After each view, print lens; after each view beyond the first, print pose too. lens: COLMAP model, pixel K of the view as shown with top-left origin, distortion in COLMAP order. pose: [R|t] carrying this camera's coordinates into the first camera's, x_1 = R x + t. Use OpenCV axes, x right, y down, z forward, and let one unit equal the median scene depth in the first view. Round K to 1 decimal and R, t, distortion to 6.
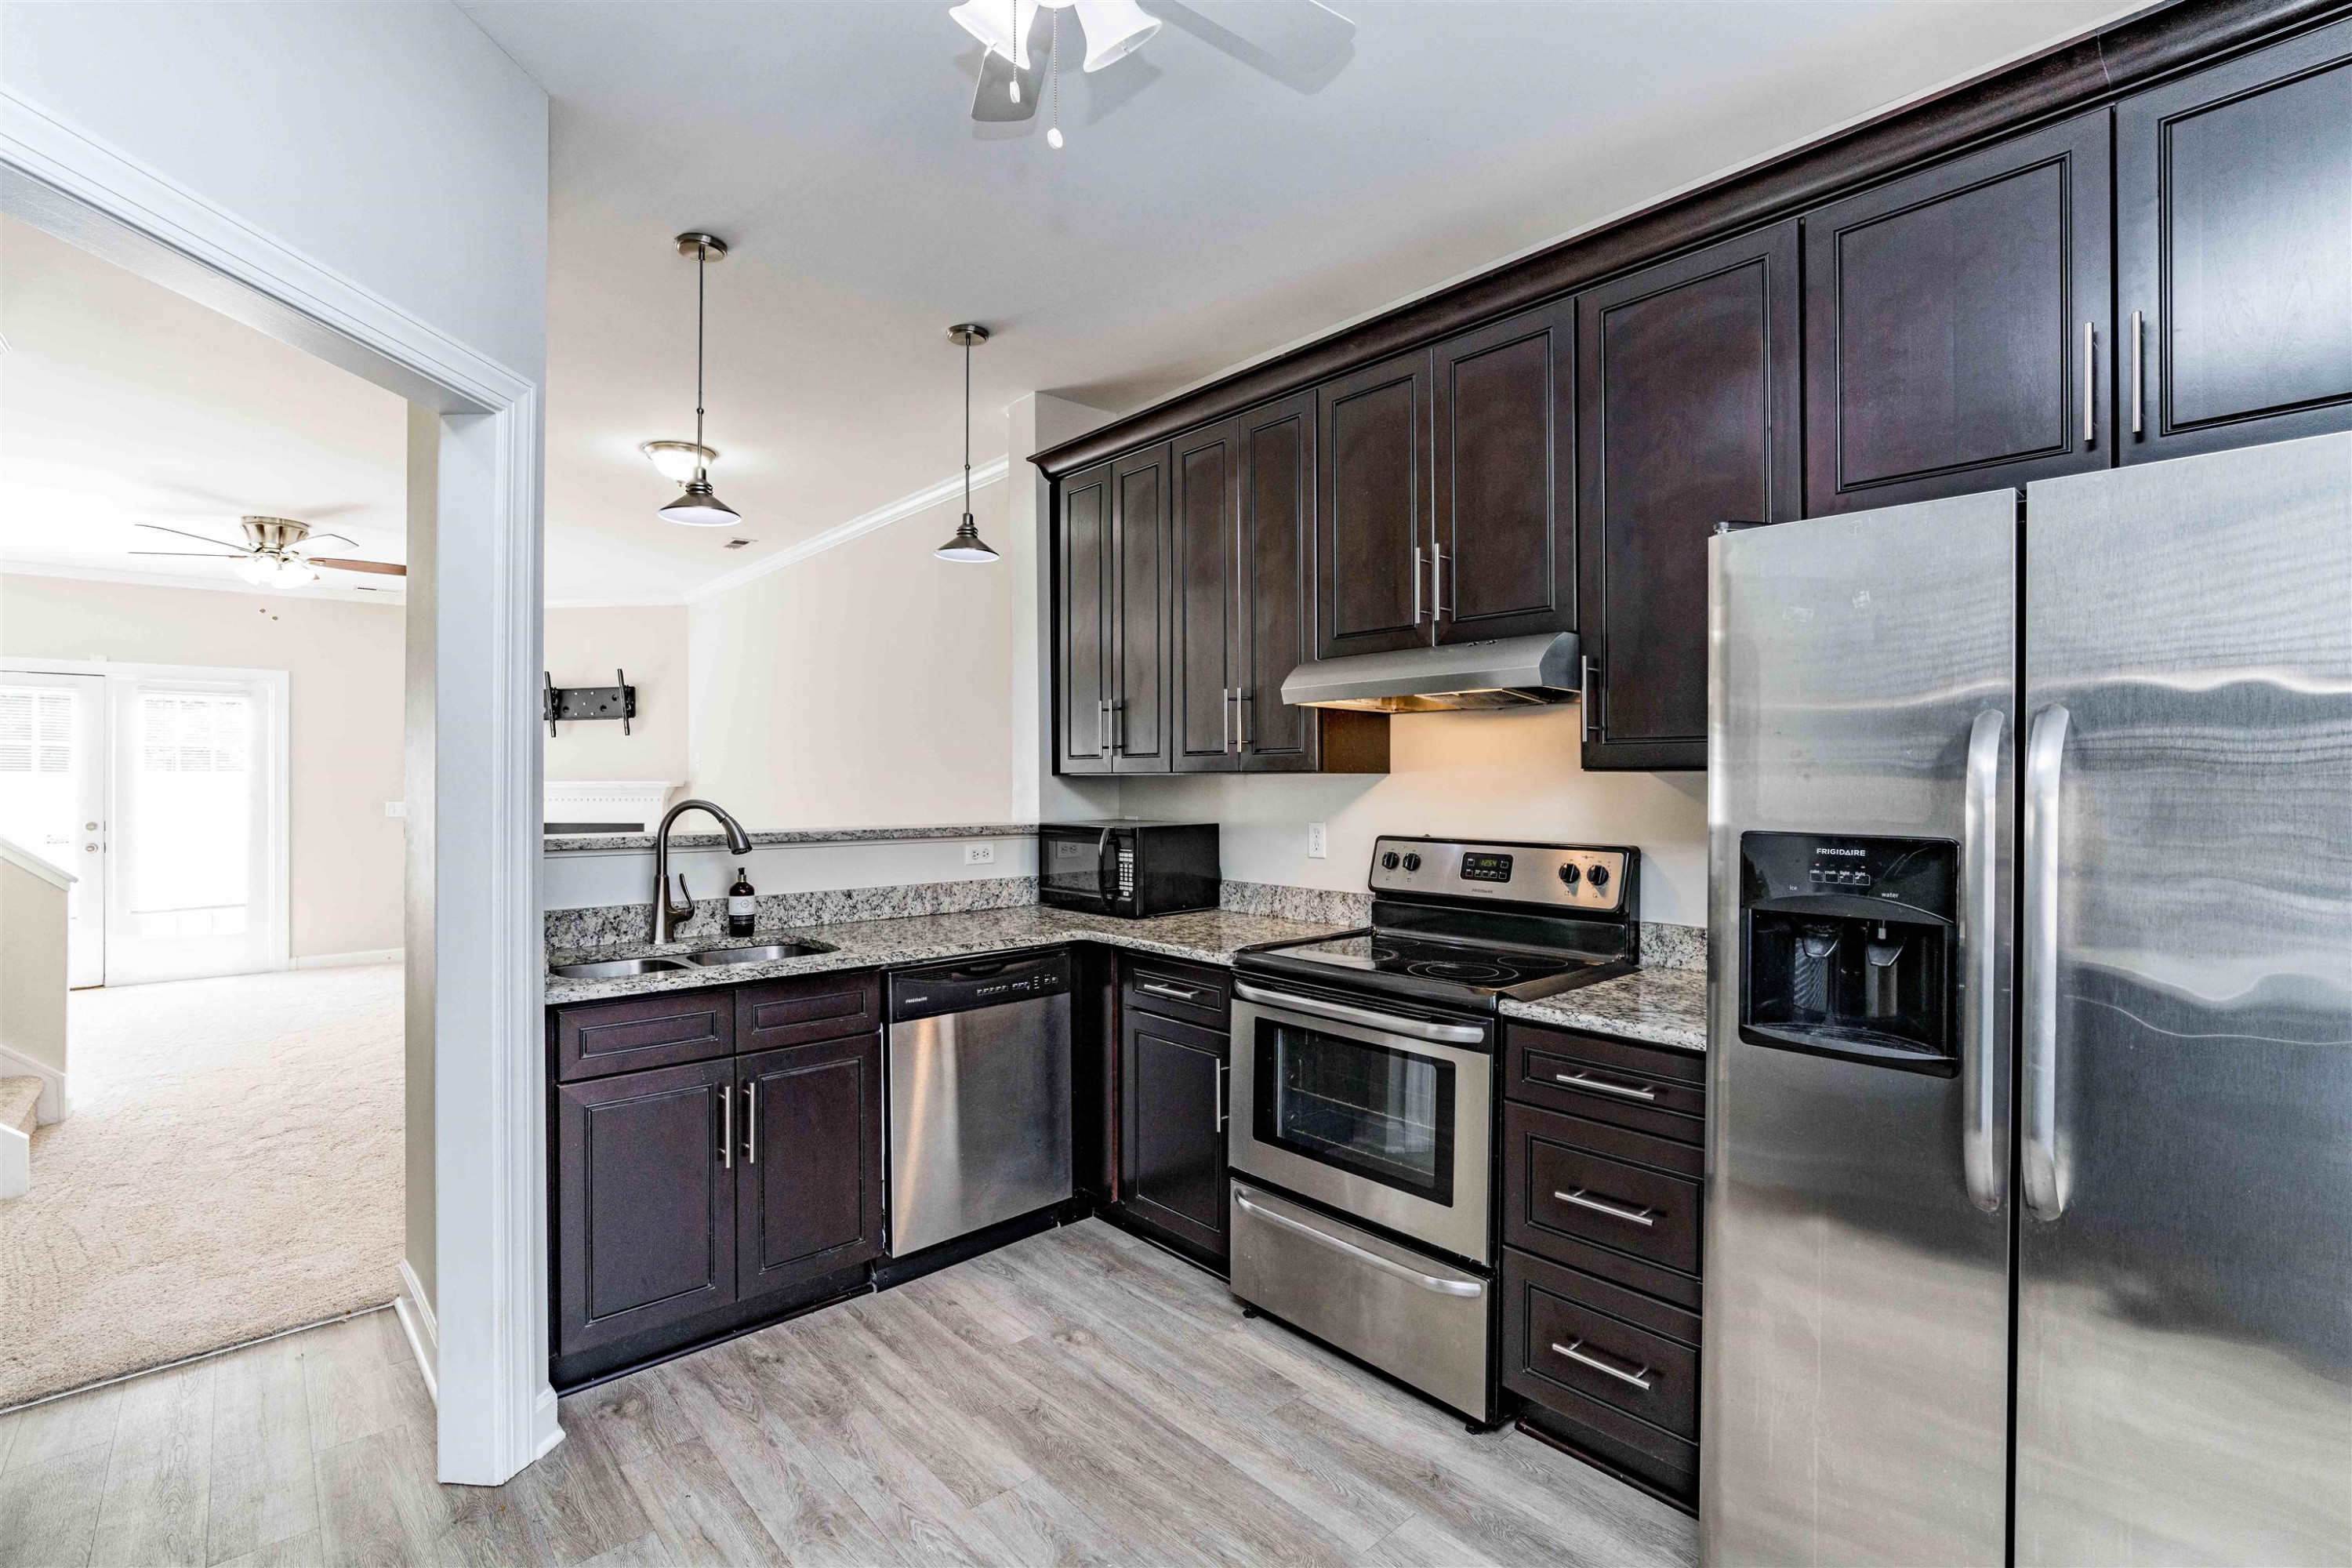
lens RADIAL K [[1070.9, 0, 1172.3], [0, 1070.9, 777.6], [0, 0, 1]] dist [-0.001198, 0.000629]
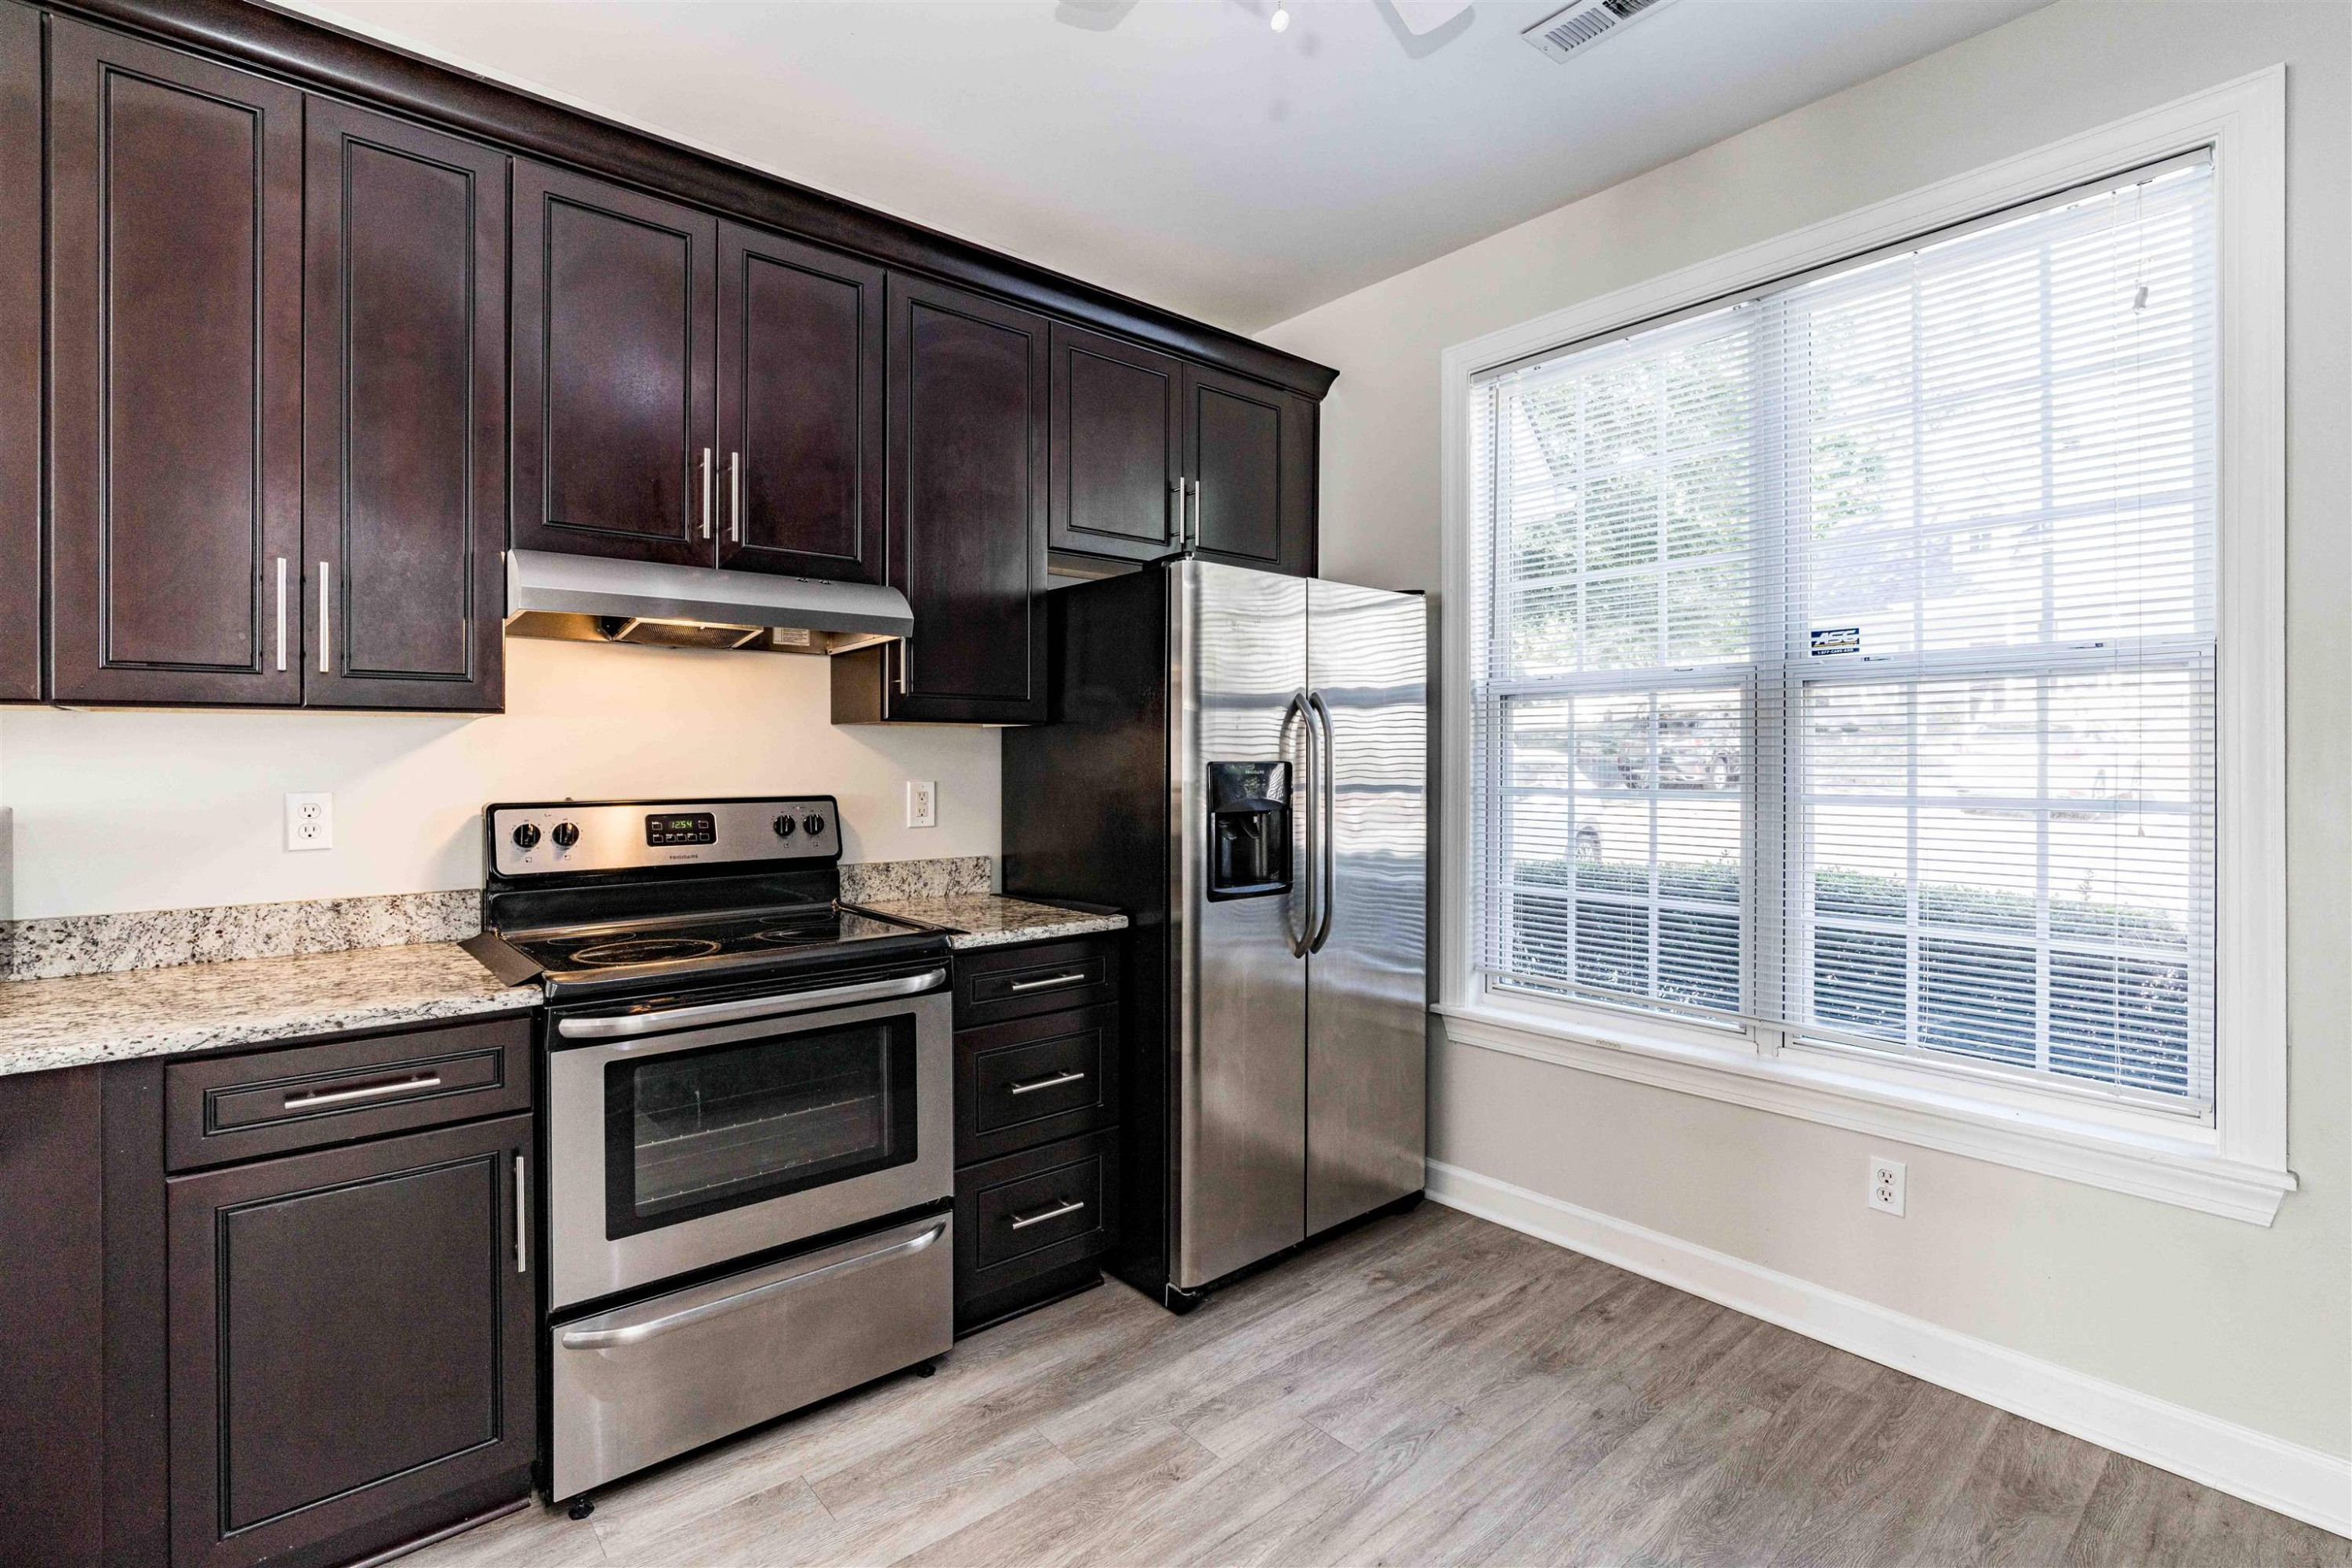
lens RADIAL K [[1079.7, 0, 1180.3], [0, 1079.7, 758.0], [0, 0, 1]] dist [-0.000532, 0.000277]
pose [[0.024124, -0.001507, 0.999708, -0.593497], [-0.001912, 0.999997, 0.001554, 0.025022], [-0.999707, -0.001949, 0.024121, 0.605126]]
